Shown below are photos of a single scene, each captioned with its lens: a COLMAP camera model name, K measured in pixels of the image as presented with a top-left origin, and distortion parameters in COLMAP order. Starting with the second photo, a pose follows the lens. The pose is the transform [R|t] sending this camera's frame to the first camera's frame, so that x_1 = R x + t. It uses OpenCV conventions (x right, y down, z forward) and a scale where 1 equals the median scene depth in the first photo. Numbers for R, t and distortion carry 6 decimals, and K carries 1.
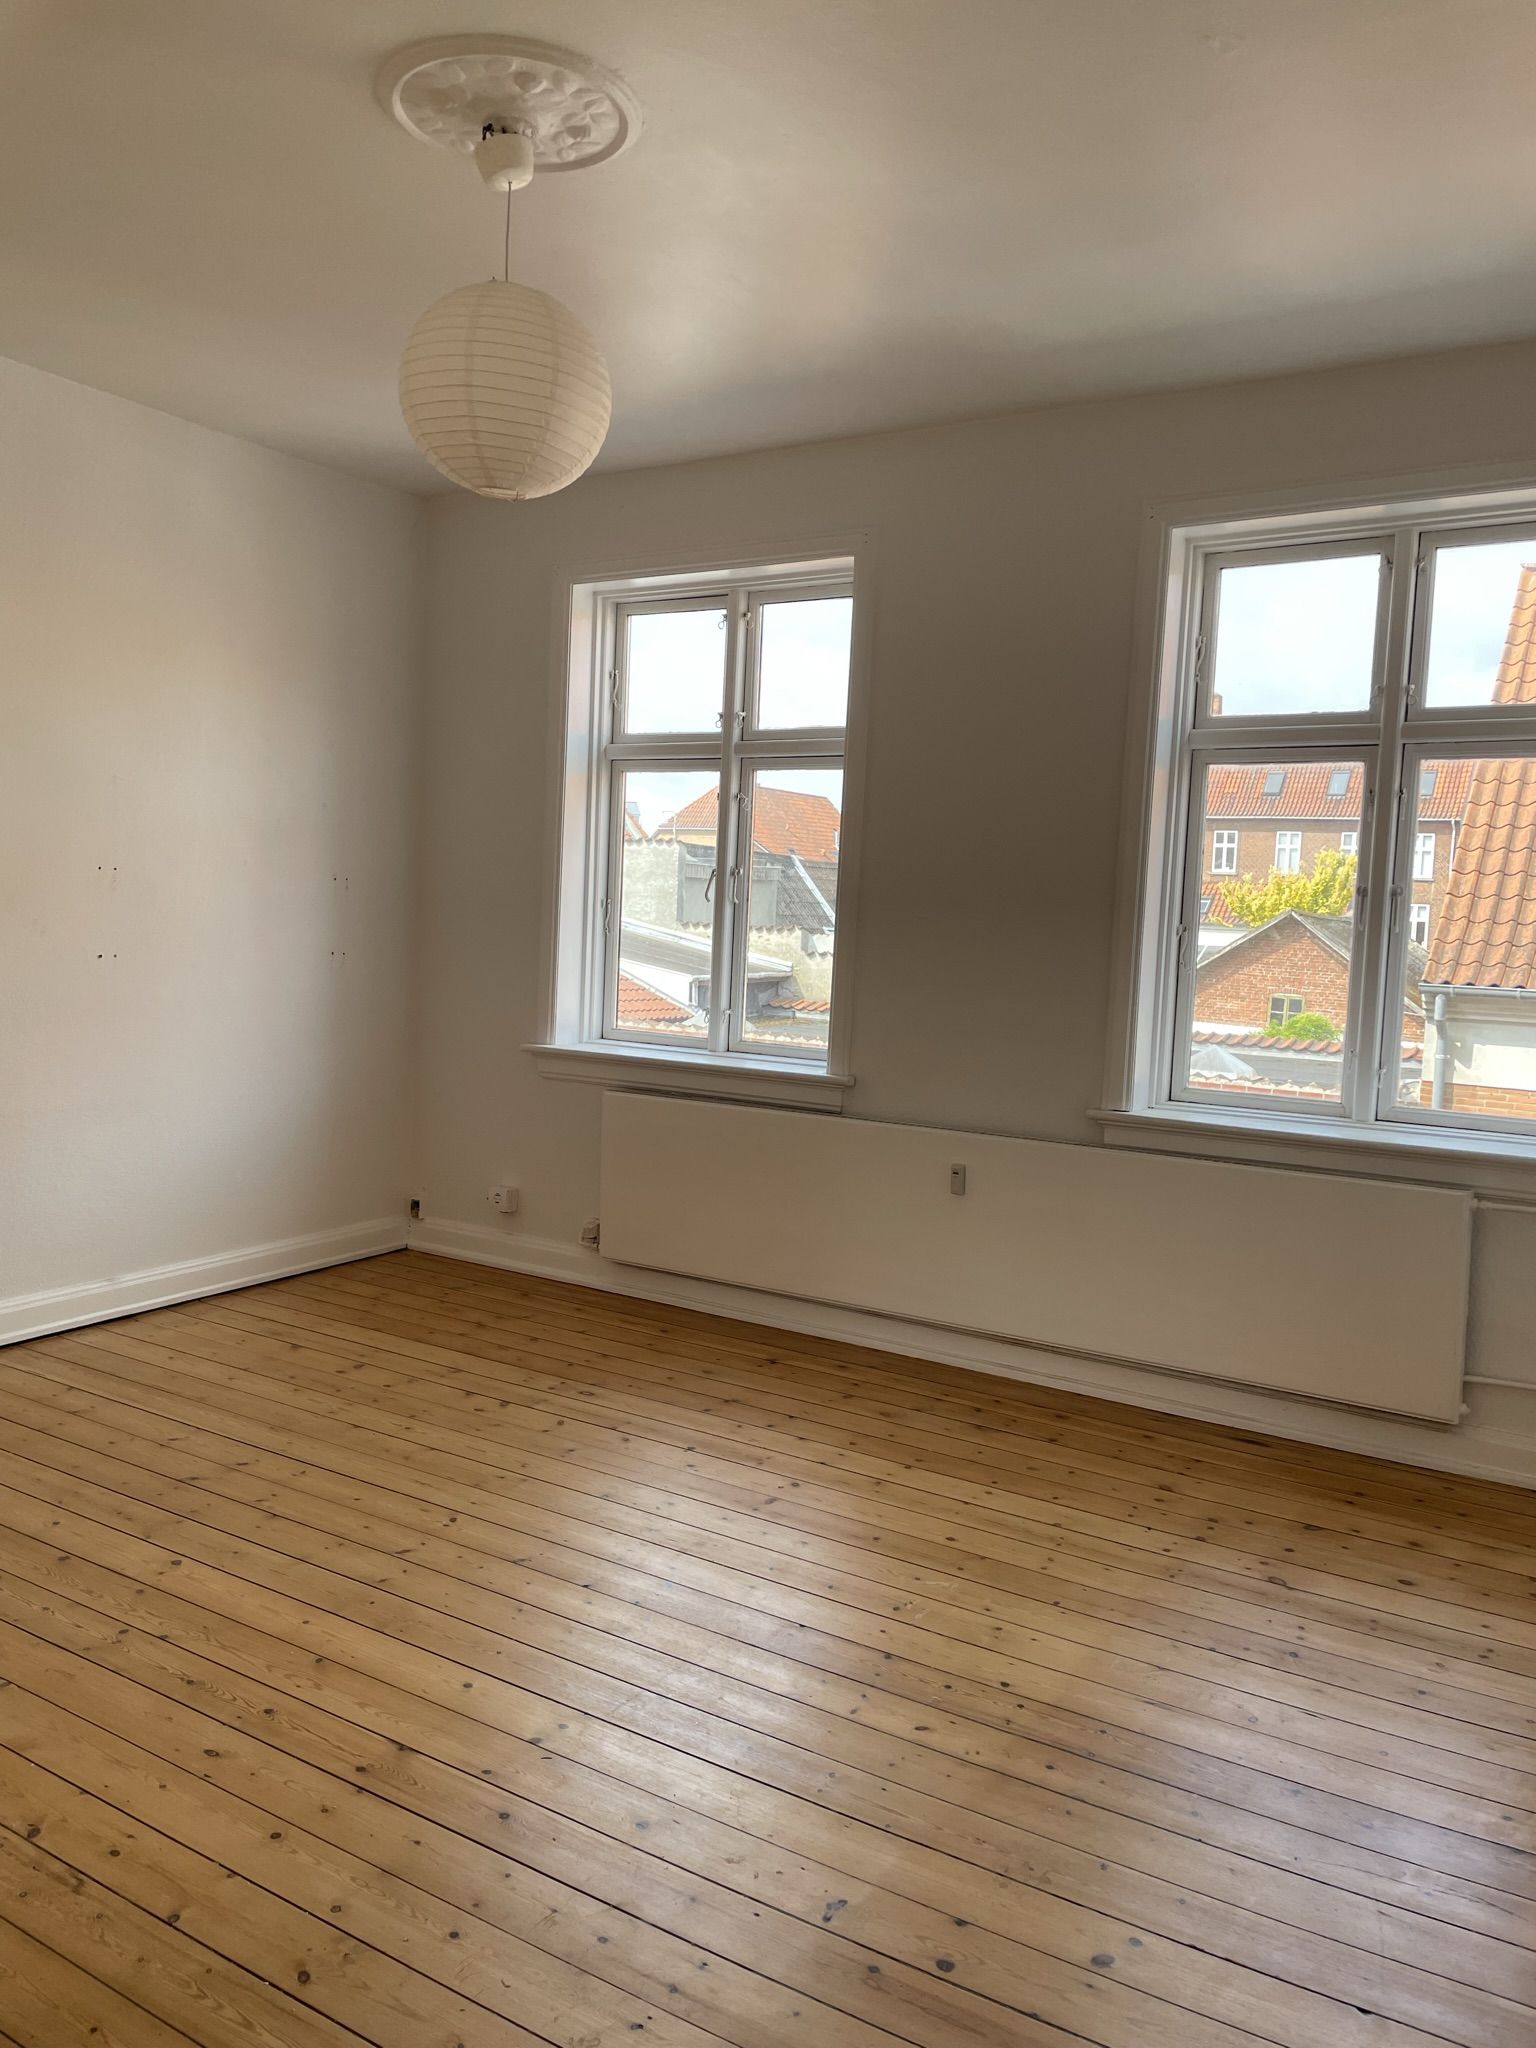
lens RADIAL K [[1556.9, 0, 769.1], [0, 1556.9, 1024.4], [0, 0, 1]] dist [0.010976, -0.012784]
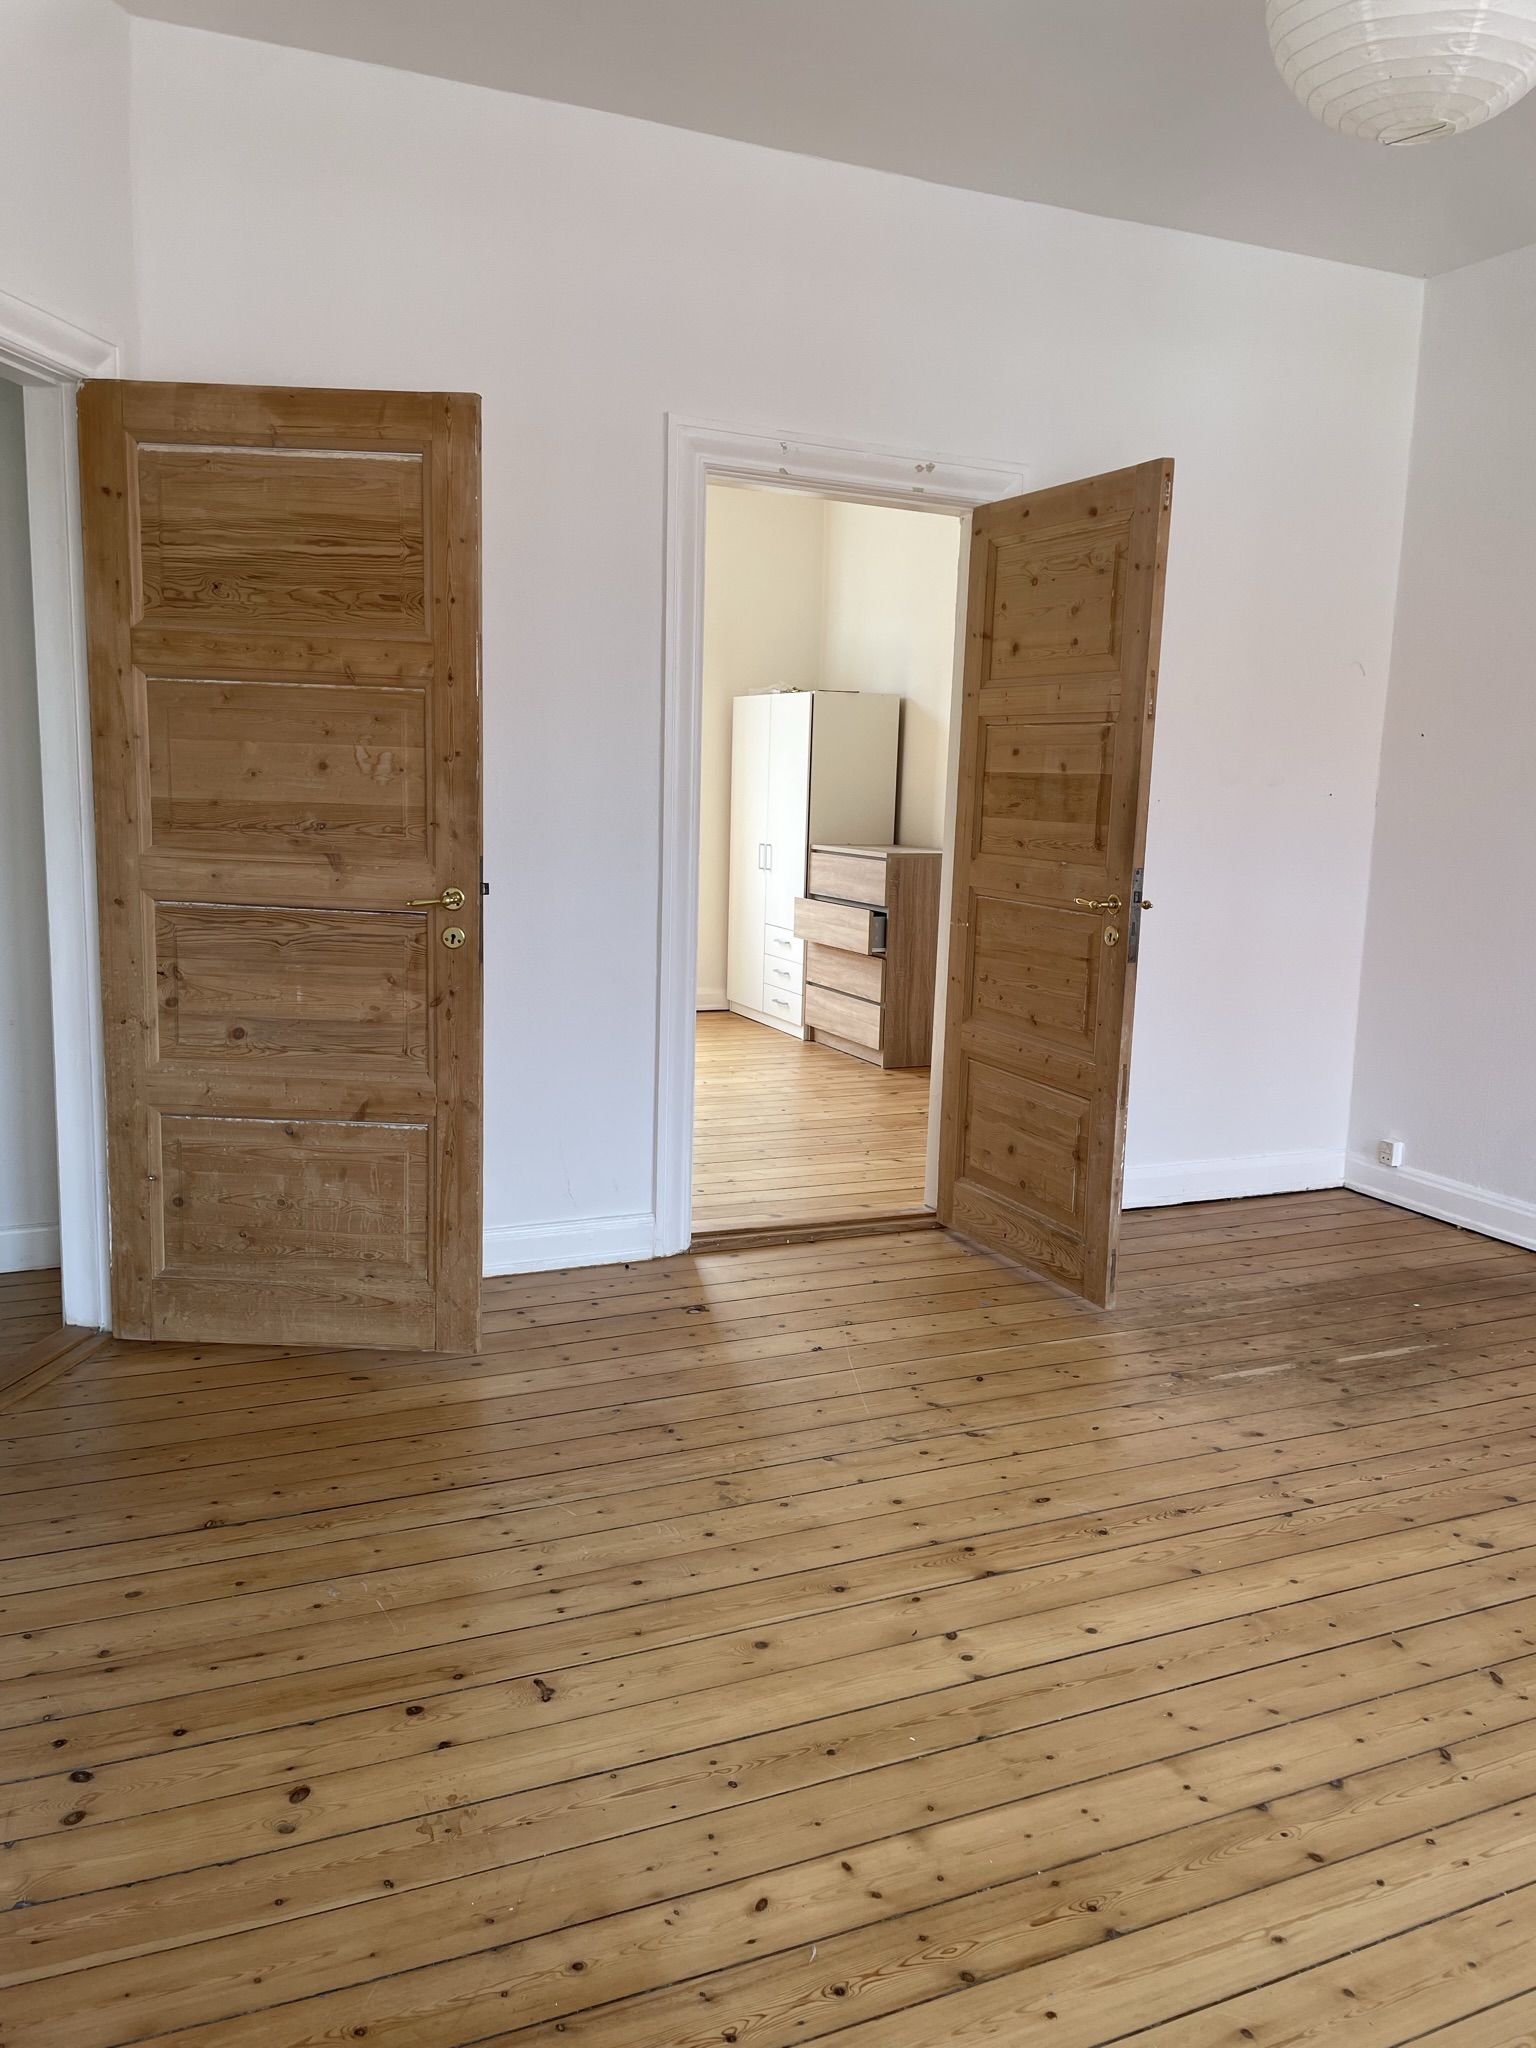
lens RADIAL K [[1556.9, 0, 768.7], [0, 1556.9, 1027.1], [0, 0, 1]] dist [0.010976, -0.012784]
pose [[-0.544093, 0.075703, -0.835603, 0.696189], [-0.127282, 0.976947, 0.171387, -0.038208], [0.829314, 0.199608, -0.521914, 1.407114]]
